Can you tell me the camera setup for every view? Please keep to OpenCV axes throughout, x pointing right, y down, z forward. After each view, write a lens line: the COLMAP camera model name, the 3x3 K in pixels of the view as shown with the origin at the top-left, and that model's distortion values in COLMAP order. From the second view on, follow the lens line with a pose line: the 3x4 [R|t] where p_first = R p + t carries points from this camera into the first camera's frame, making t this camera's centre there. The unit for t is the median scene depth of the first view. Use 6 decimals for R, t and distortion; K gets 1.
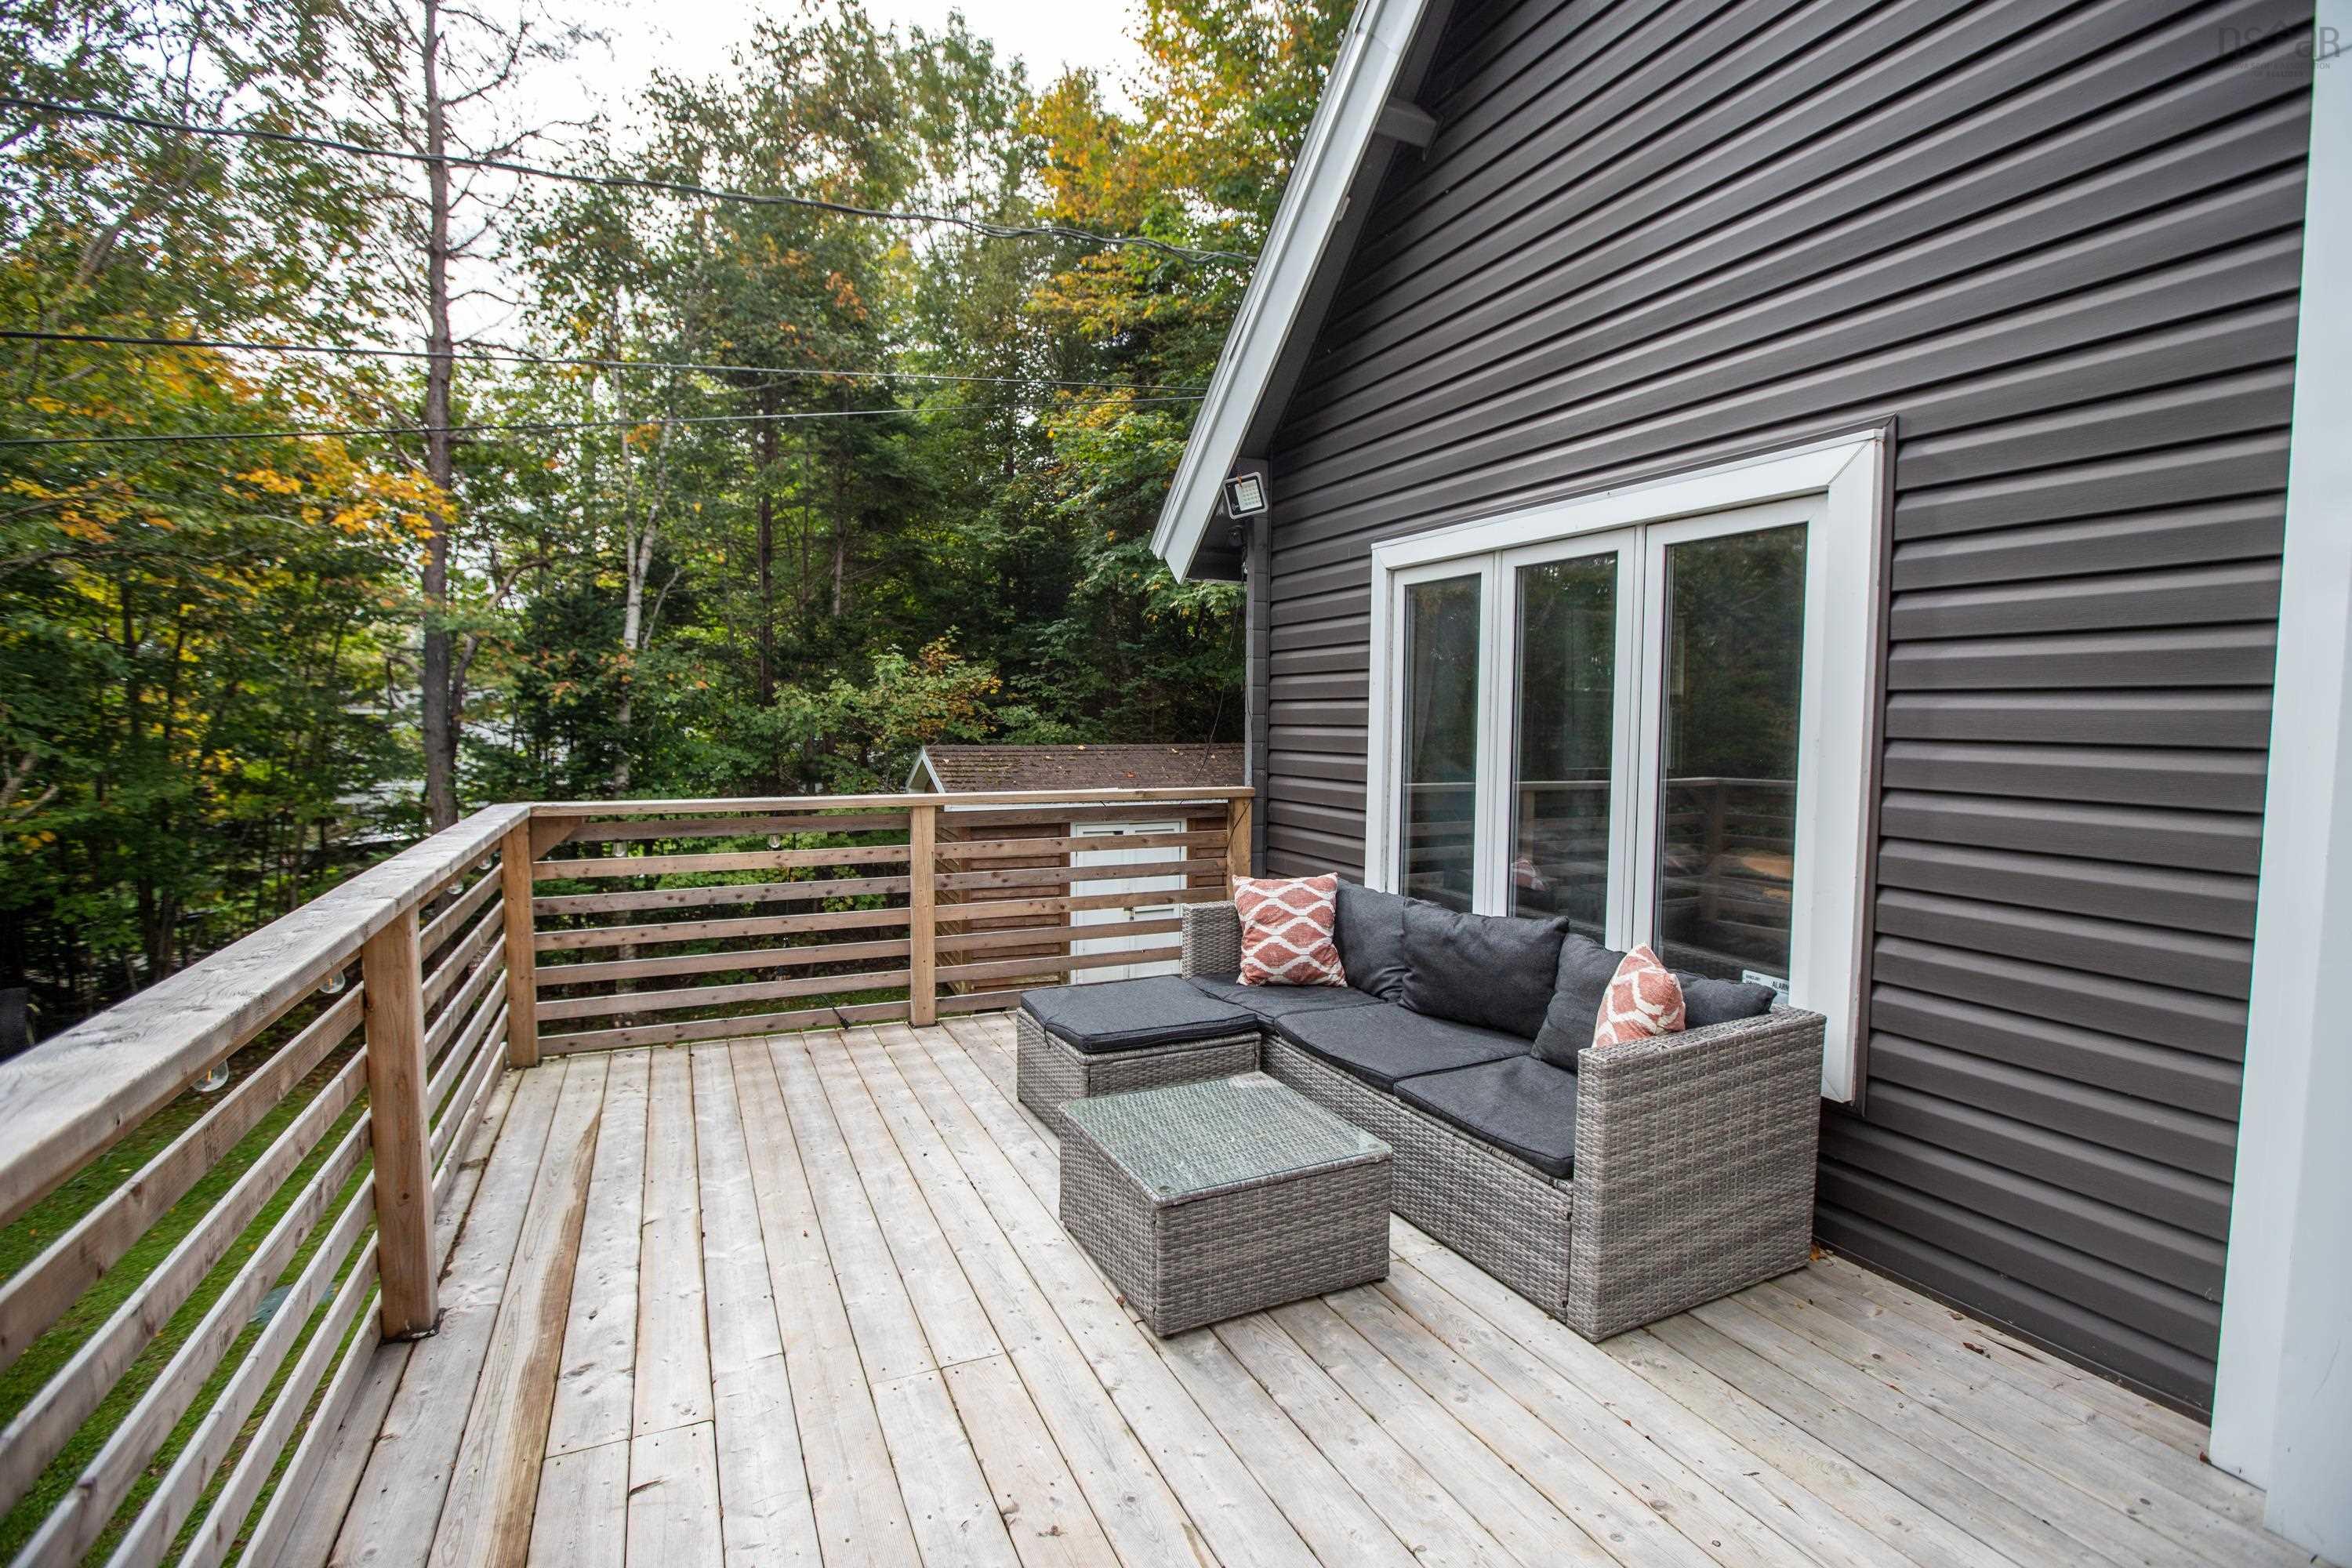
lens RADIAL K [[1139.4, 0, 1159.2], [0, 1139.4, 783.4], [0, 0, 1]] dist [-0.052911, 0.022124]
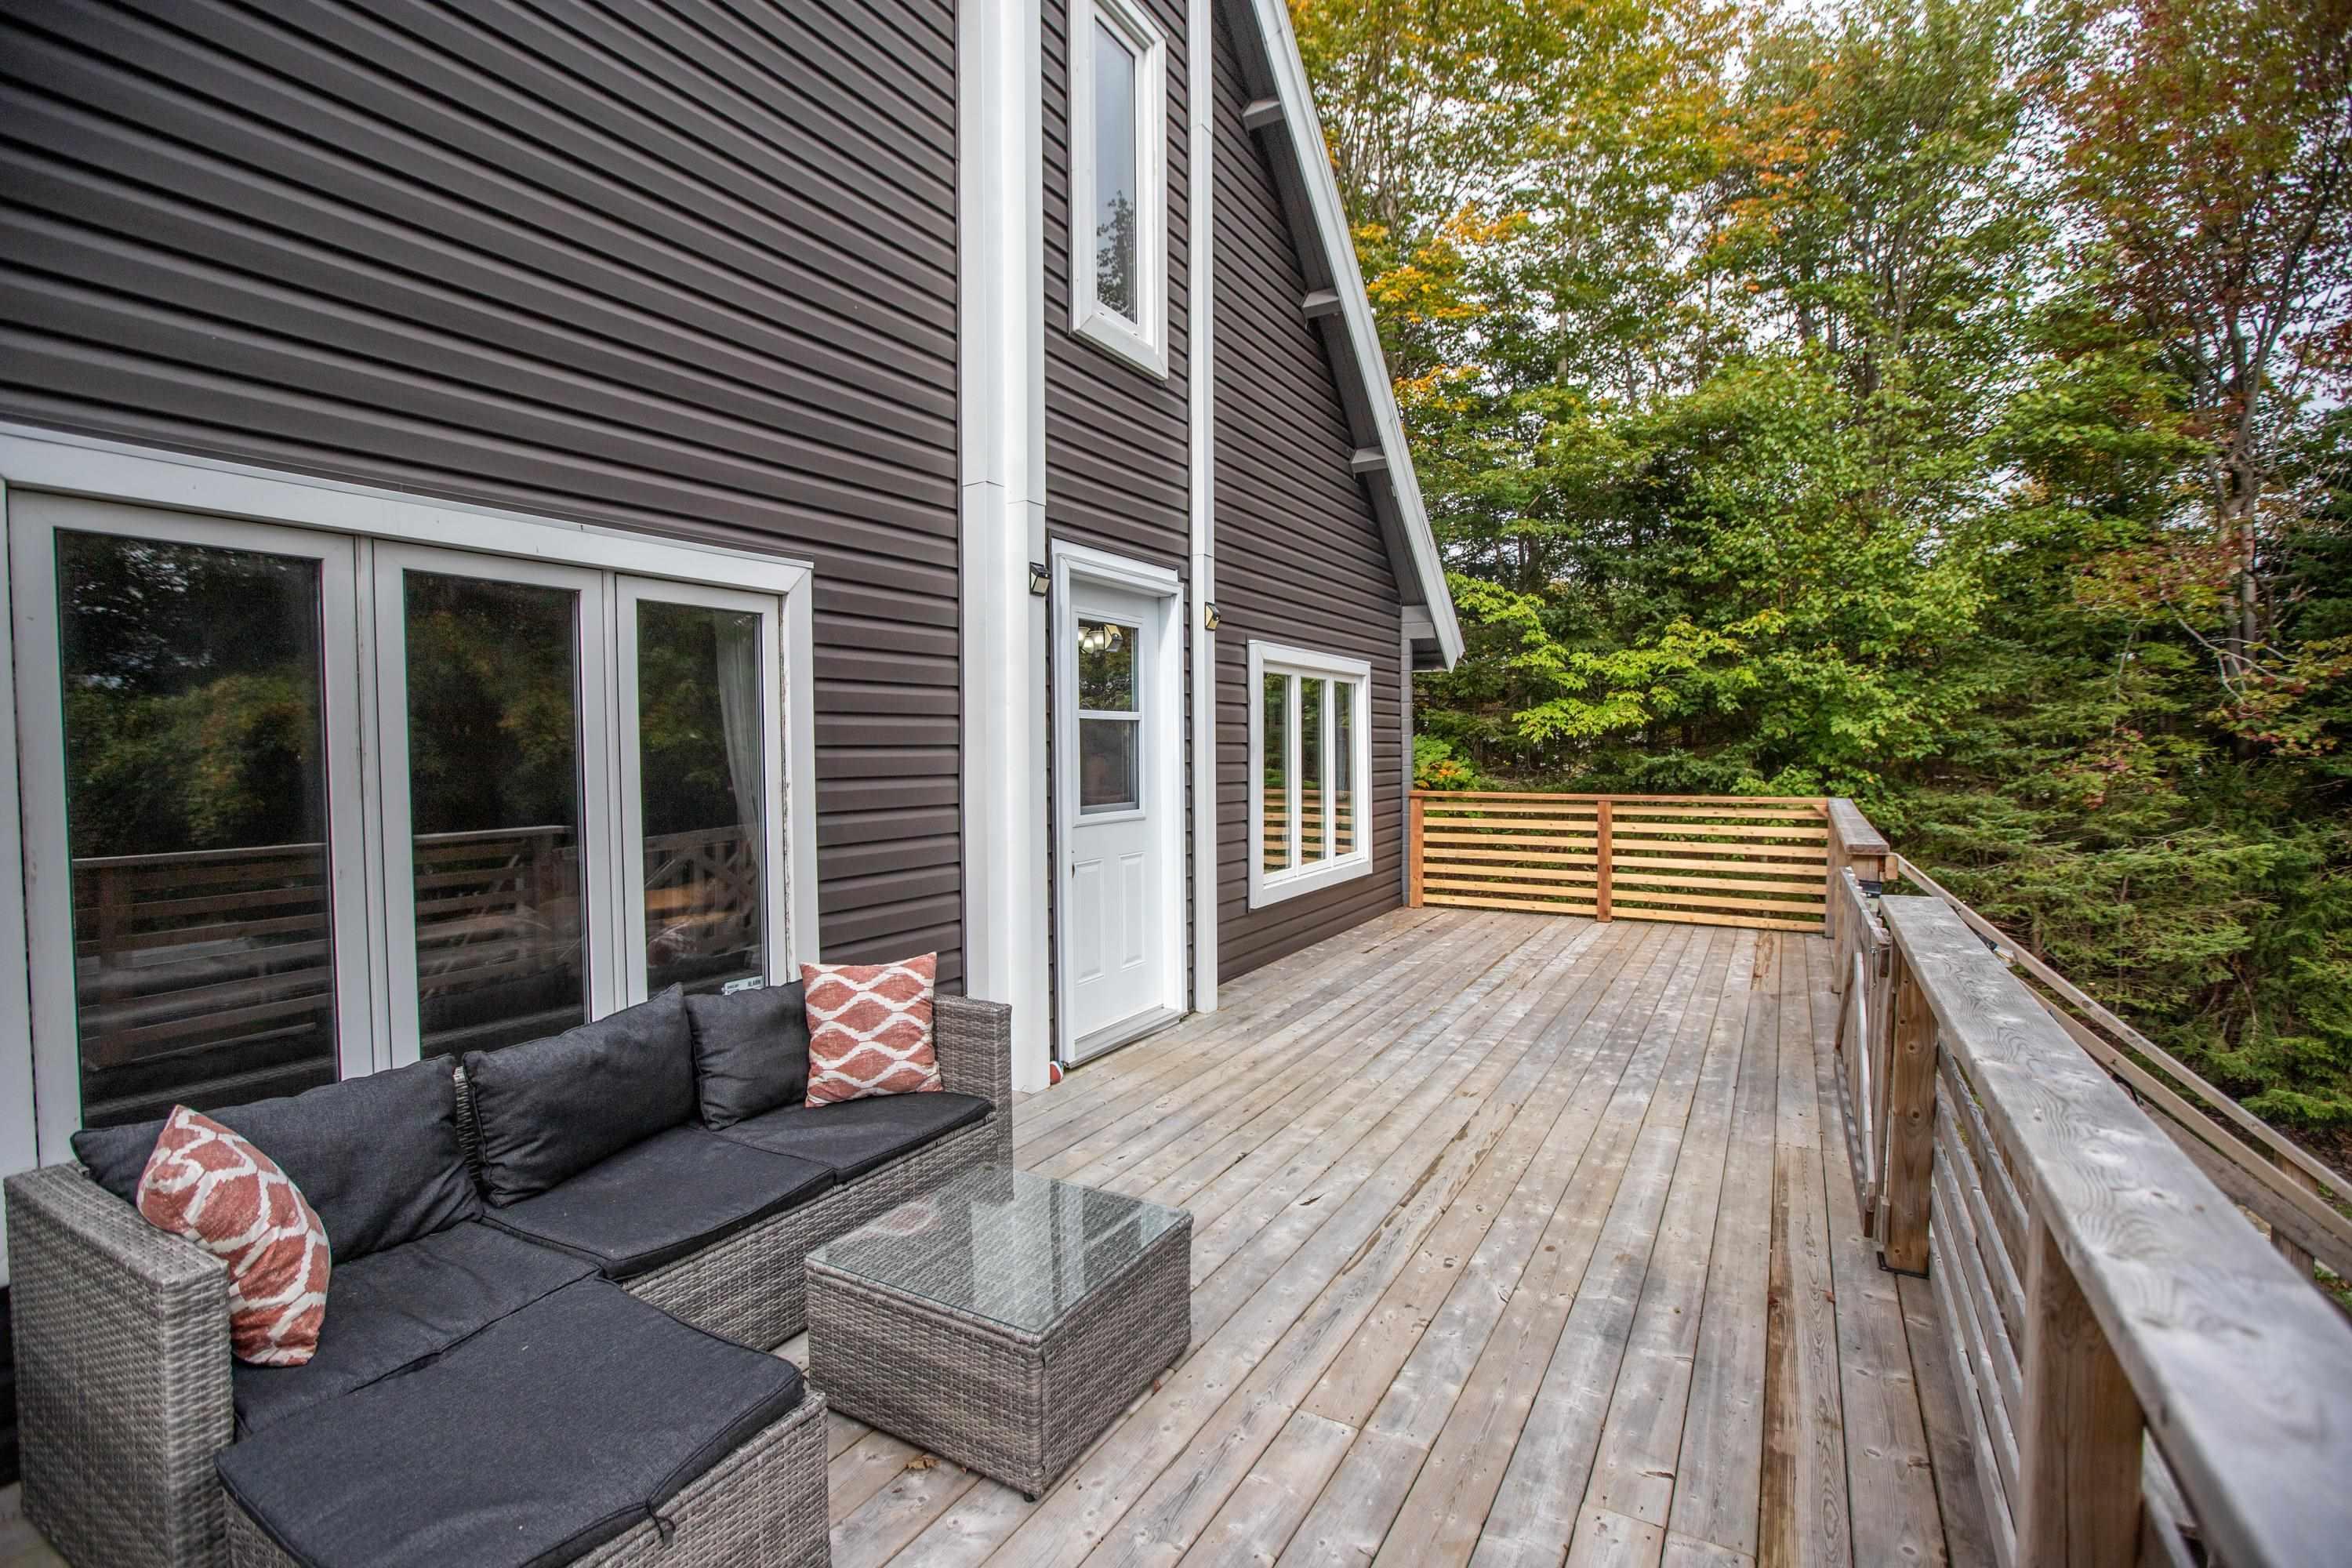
lens RADIAL K [[1044.6, 0, 1198.3], [0, 1044.6, 780.0], [0, 0, 1]] dist [-0.065685, 0.015759]
pose [[-0.597031, -0.026284, 0.801787, -0.157650], [0.055489, 0.995716, 0.073961, -0.024388], [-0.800297, 0.088647, -0.593015, 0.309730]]
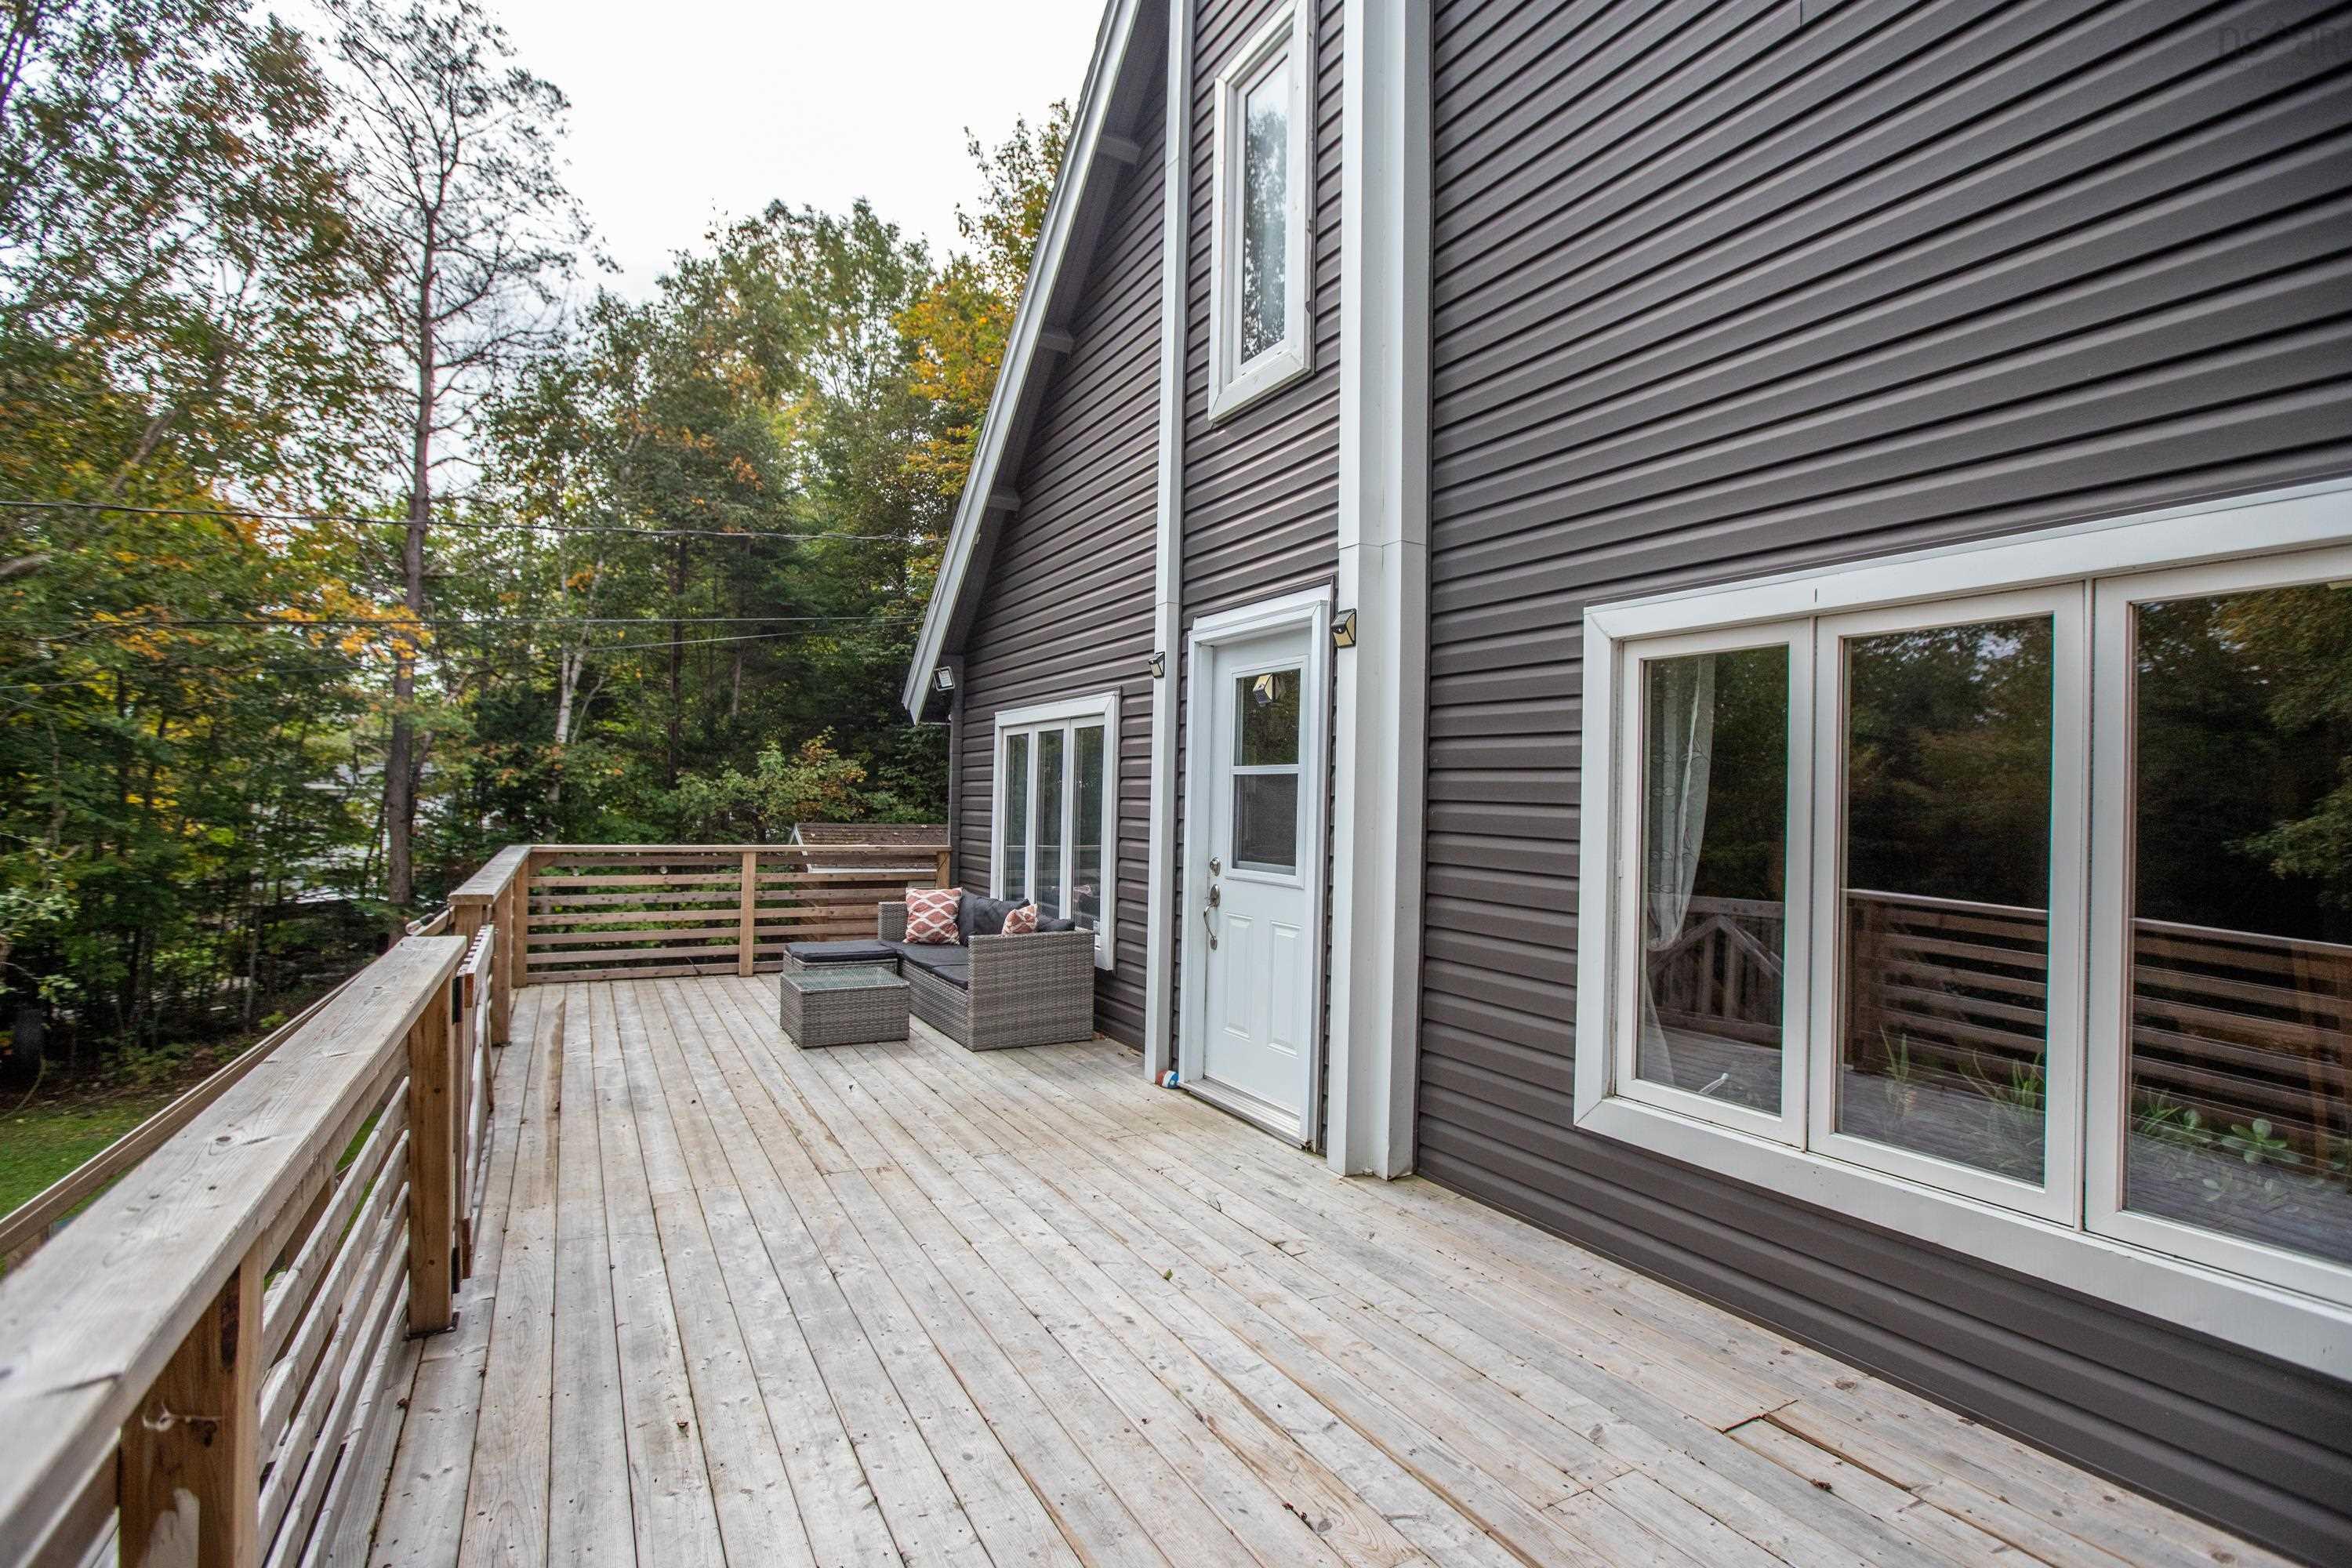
lens RADIAL K [[1165.1, 0, 1176.0], [0, 1165.1, 784.0], [0, 0, 1]] dist [-0.058182, 0.023495]
pose [[0.997242, 0.014384, 0.072811, 0.129254], [-0.008963, 0.997201, -0.074232, 0.016687], [-0.073675, 0.073374, 0.994579, -0.340864]]
